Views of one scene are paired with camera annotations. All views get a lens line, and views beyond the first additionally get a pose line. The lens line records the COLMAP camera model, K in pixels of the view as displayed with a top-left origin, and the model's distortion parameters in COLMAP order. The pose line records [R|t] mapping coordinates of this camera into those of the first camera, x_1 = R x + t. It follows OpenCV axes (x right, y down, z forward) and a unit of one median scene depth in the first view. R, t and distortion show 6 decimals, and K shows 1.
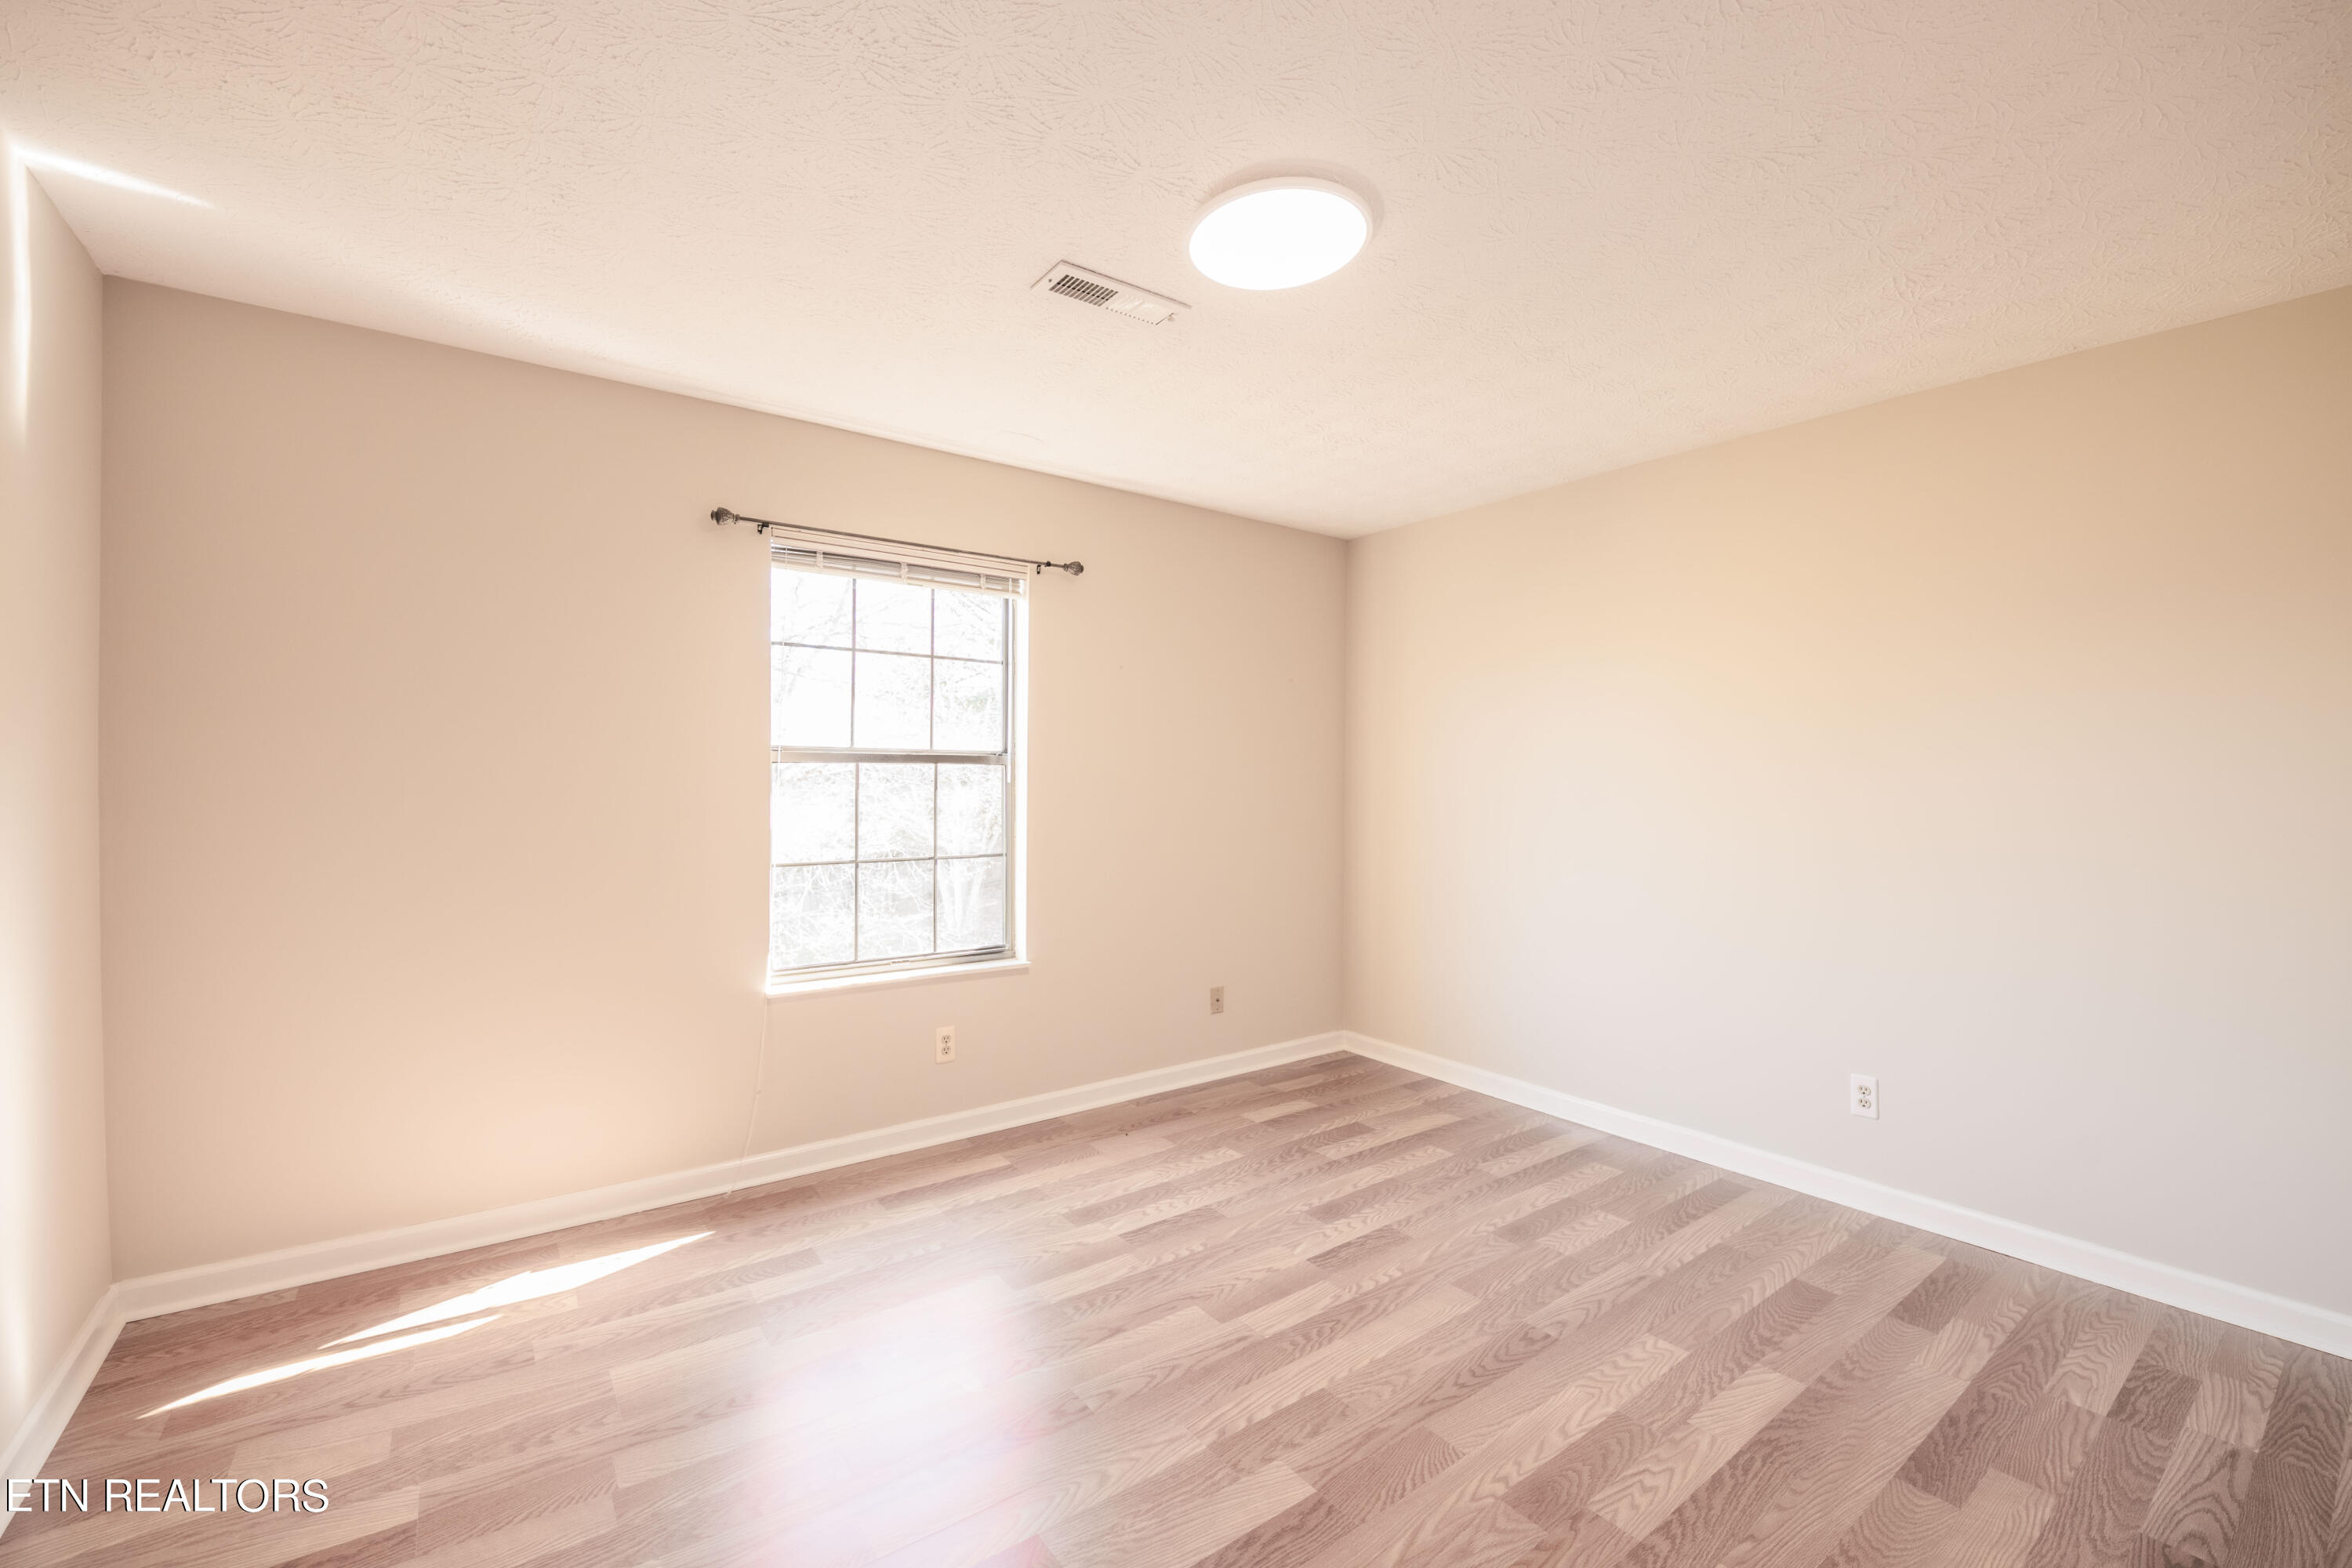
lens RADIAL K [[960.9, 0, 1167.8], [0, 960.9, 773.1], [0, 0, 1]] dist [-0.010518, -0.000274]
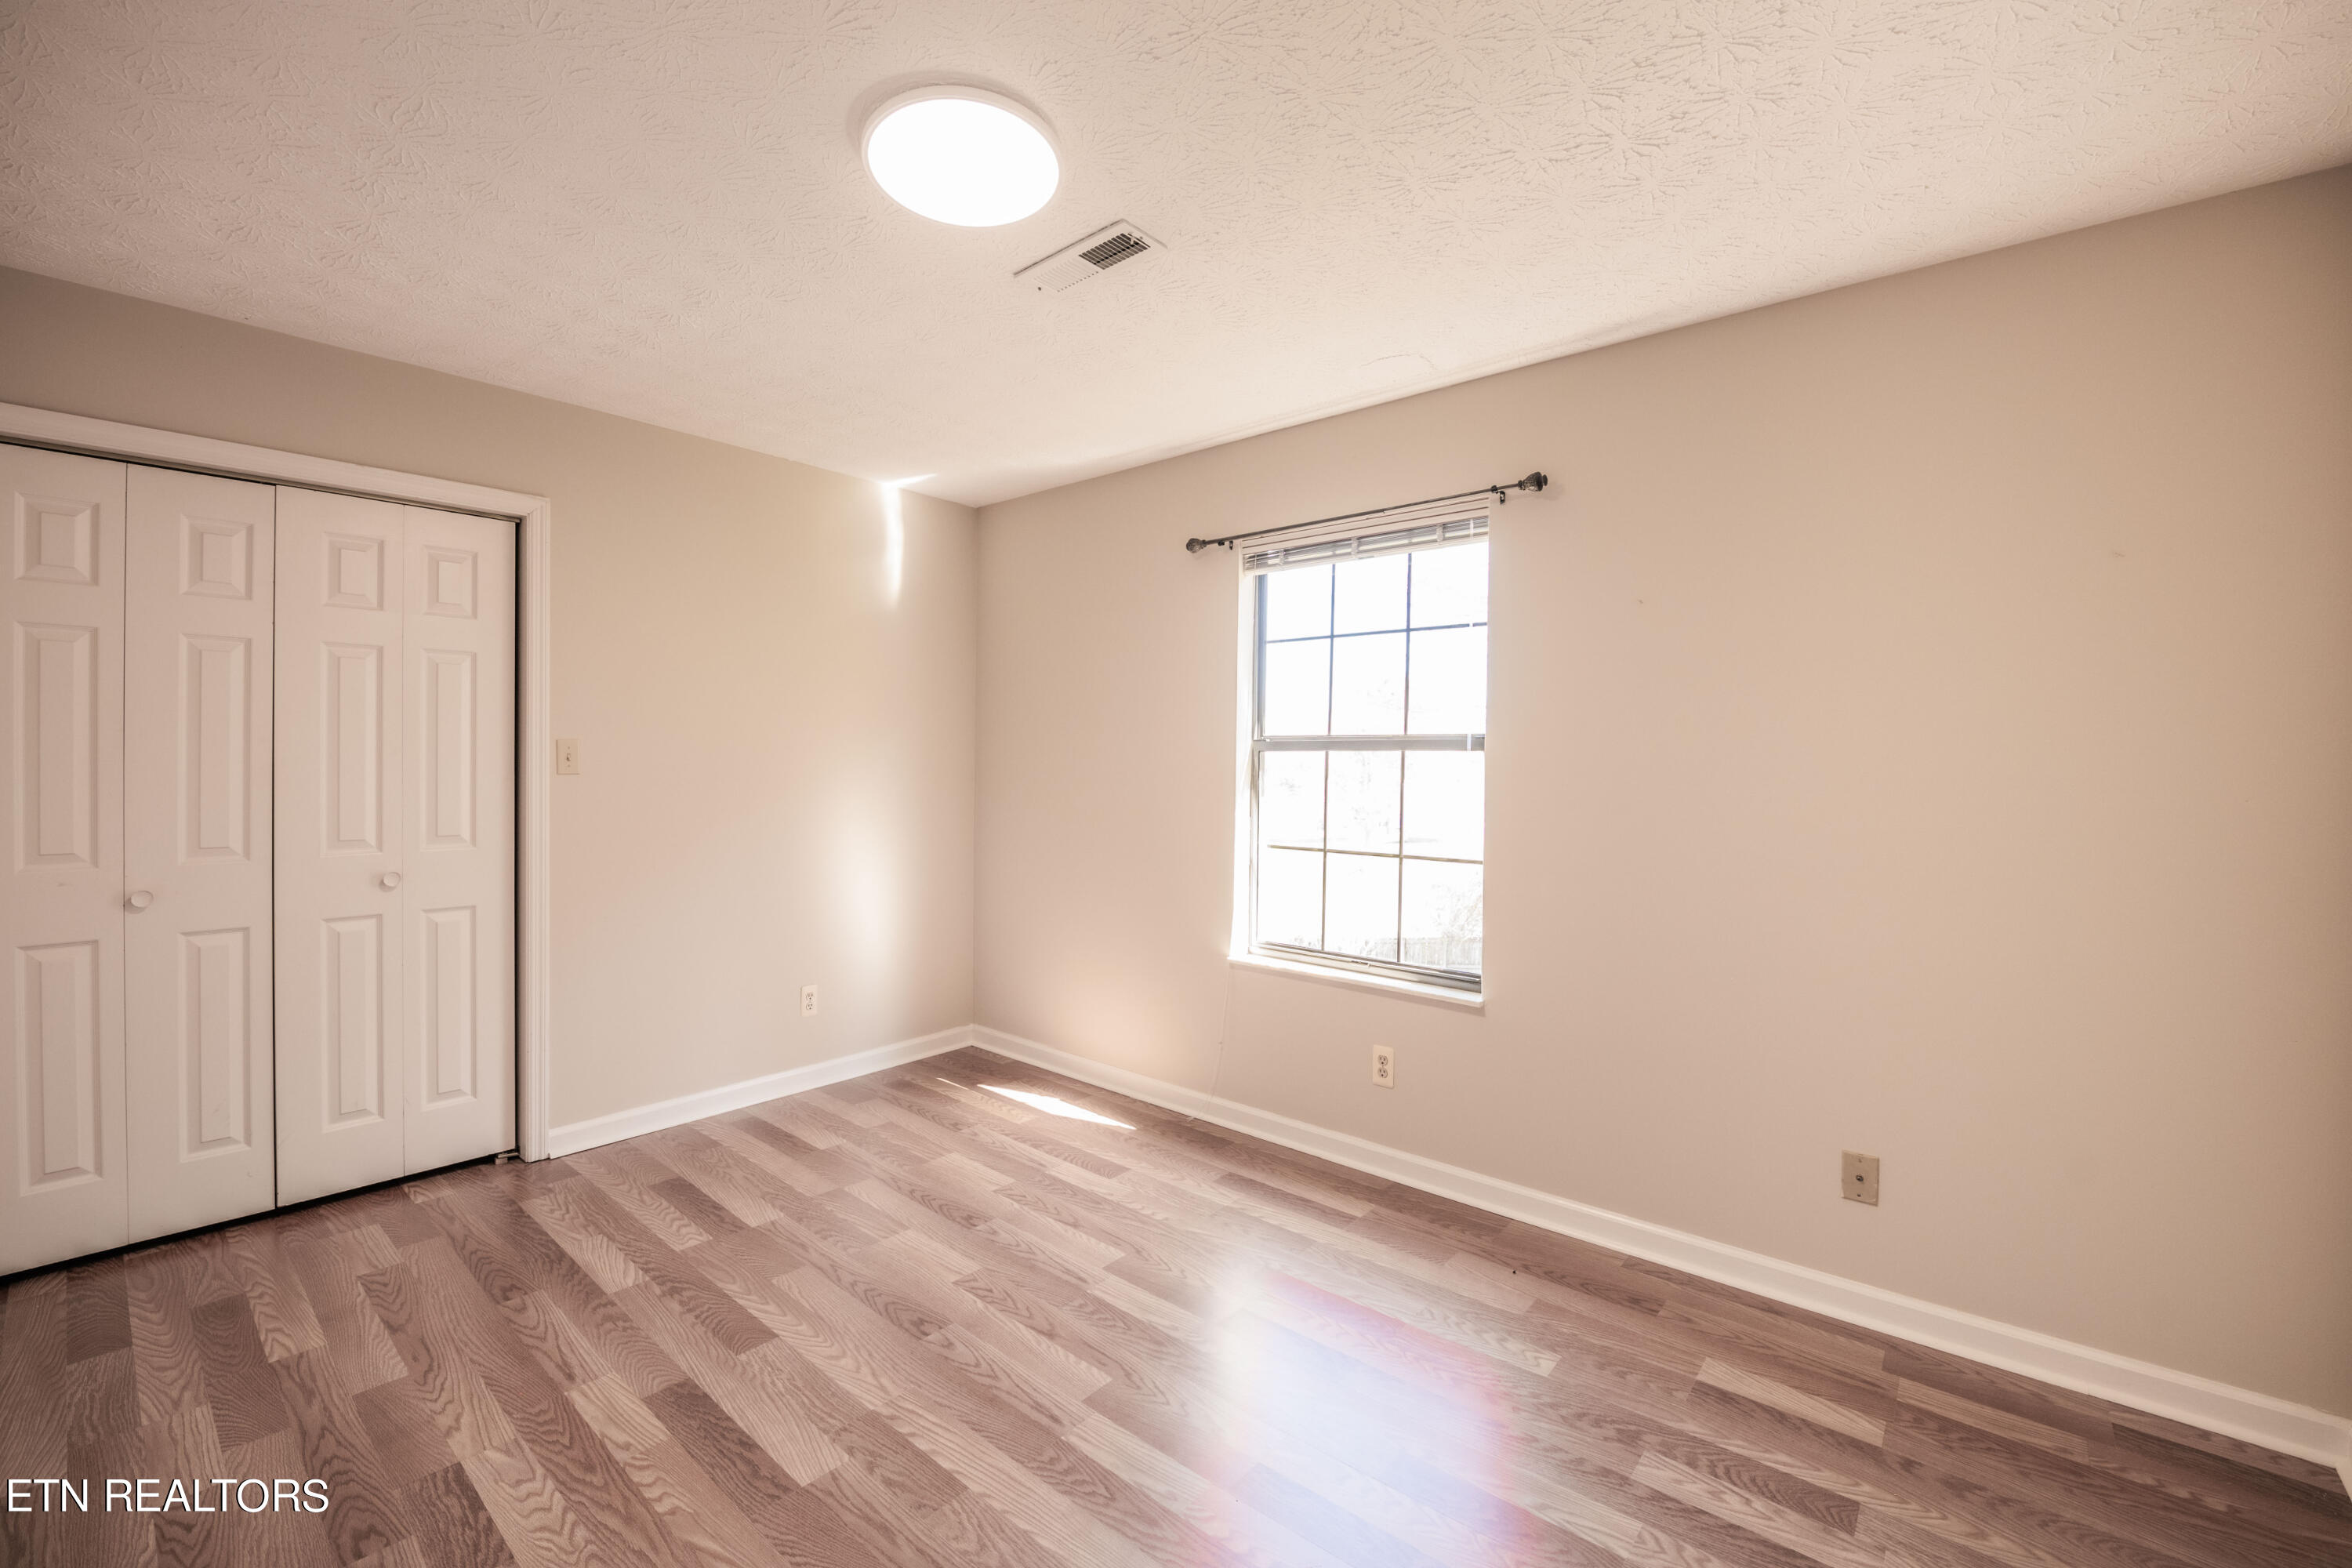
lens RADIAL K [[1024.7, 0, 1144.4], [0, 1024.7, 748.1], [0, 0, 1]] dist [-0.016718, -0.000536]
pose [[0.189390, -0.017531, -0.981745, 0.686725], [-0.004460, 0.999815, -0.018714, 0.007581], [0.981892, 0.007923, 0.189277, 0.625306]]
